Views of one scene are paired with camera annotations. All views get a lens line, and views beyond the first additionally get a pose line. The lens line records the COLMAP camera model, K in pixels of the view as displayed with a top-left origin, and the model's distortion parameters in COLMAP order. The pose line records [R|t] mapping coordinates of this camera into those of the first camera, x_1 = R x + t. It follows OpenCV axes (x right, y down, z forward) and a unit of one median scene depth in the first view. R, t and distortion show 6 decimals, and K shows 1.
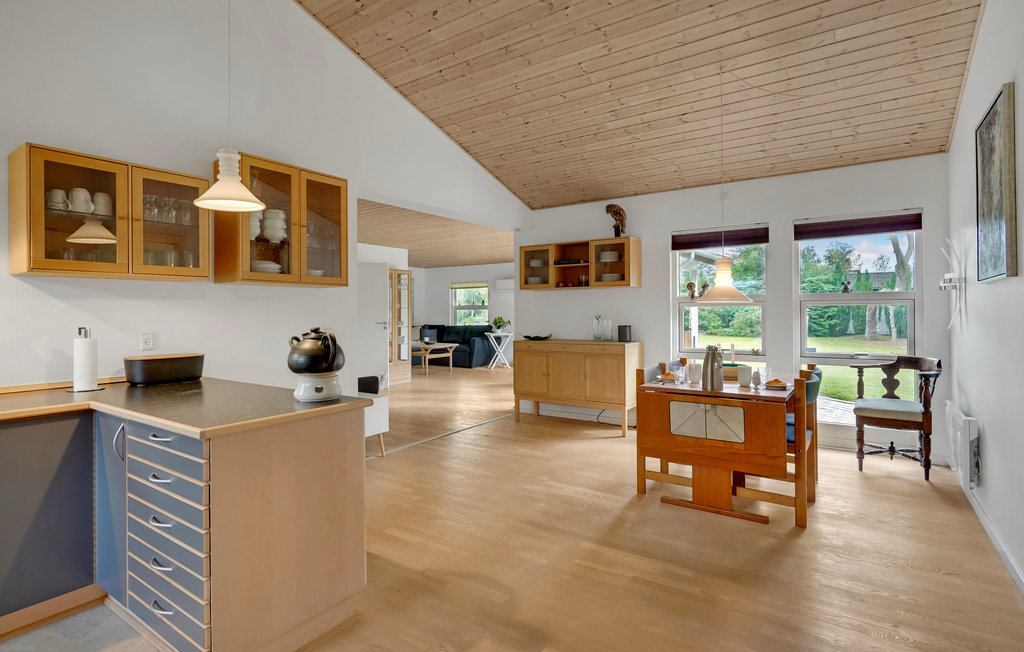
lens RADIAL K [[534.7, 0, 503.0], [0, 534.7, 308.6], [0, 0, 1]] dist [-0.004177, -0.000603]
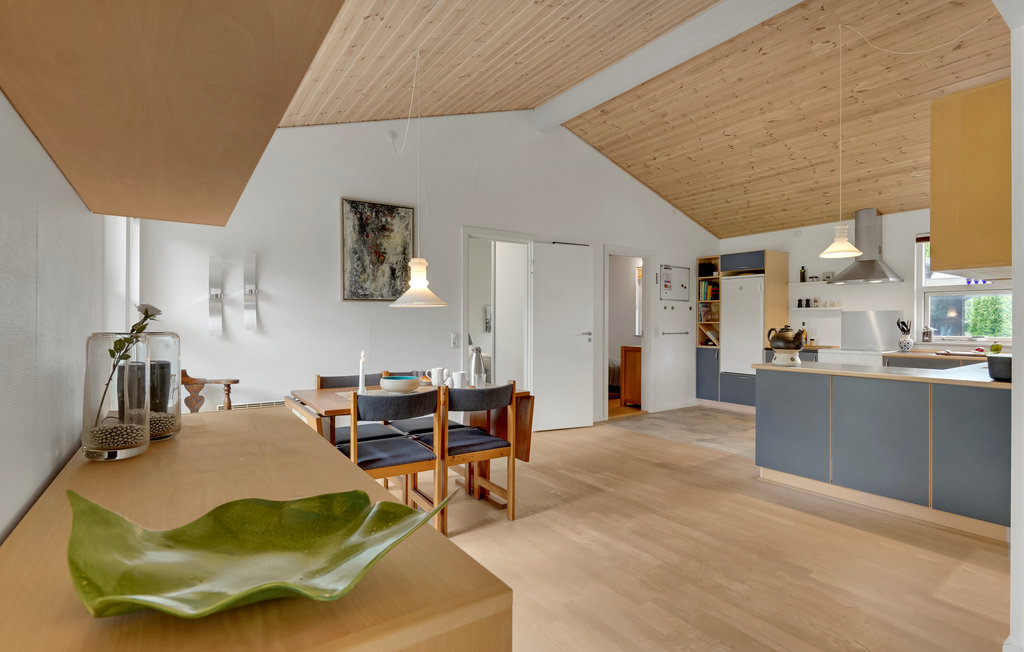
lens RADIAL K [[481.0, 0, 515.7], [0, 481.0, 324.8], [0, 0, 1]] dist [-0.007137, -0.000163]
pose [[-0.943787, 0.003526, 0.330536, -0.017474], [0.001822, 0.999983, -0.005467, 0.026135], [-0.330550, -0.004557, -0.943778, 1.925052]]
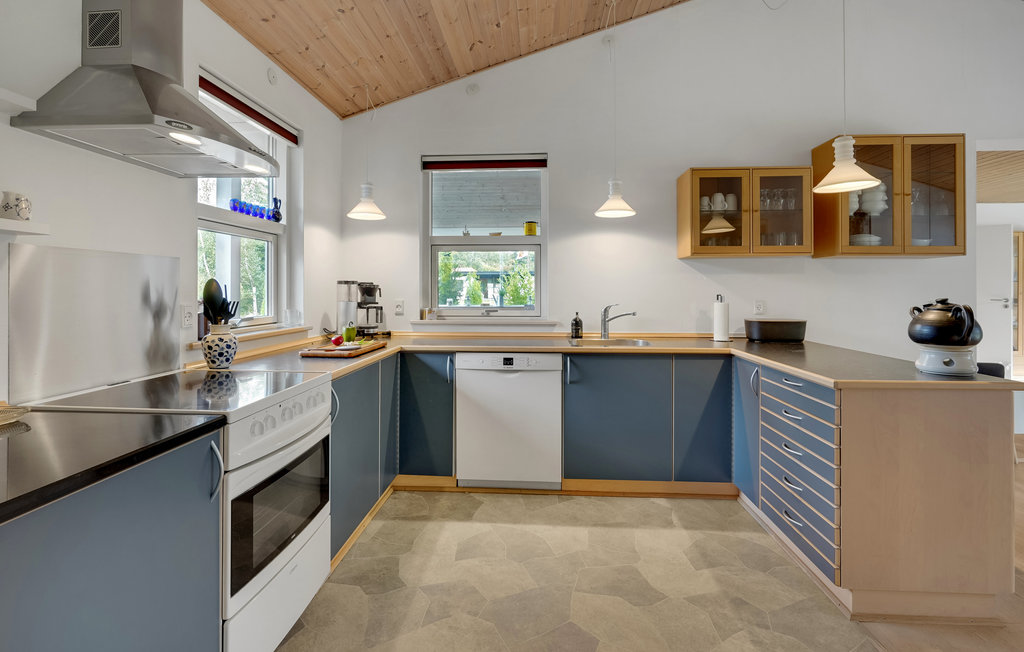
lens RADIAL K [[481.0, 0, 498.8], [0, 481.0, 285.8], [0, 0, 1]] dist [-0.007137, -0.000163]
pose [[0.513691, 0.001953, -0.857973, -0.014608], [0.003479, 0.999984, 0.004359, 0.003861], [0.857968, -0.005225, 0.513677, -0.082934]]
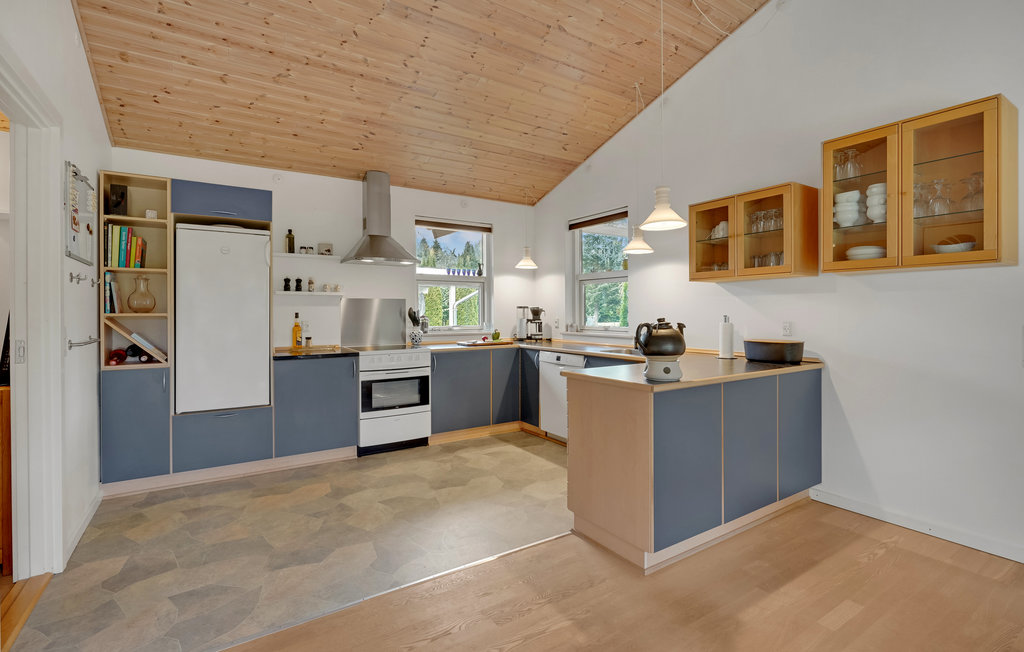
lens RADIAL K [[481.0, 0, 527.7], [0, 481.0, 312.6], [0, 0, 1]] dist [-0.007137, -0.000163]
pose [[-0.365145, 0.012519, -0.930866, 0.506803], [0.016186, 0.999844, 0.007097, 0.007351], [0.930810, -0.012476, -0.365291, 0.767526]]
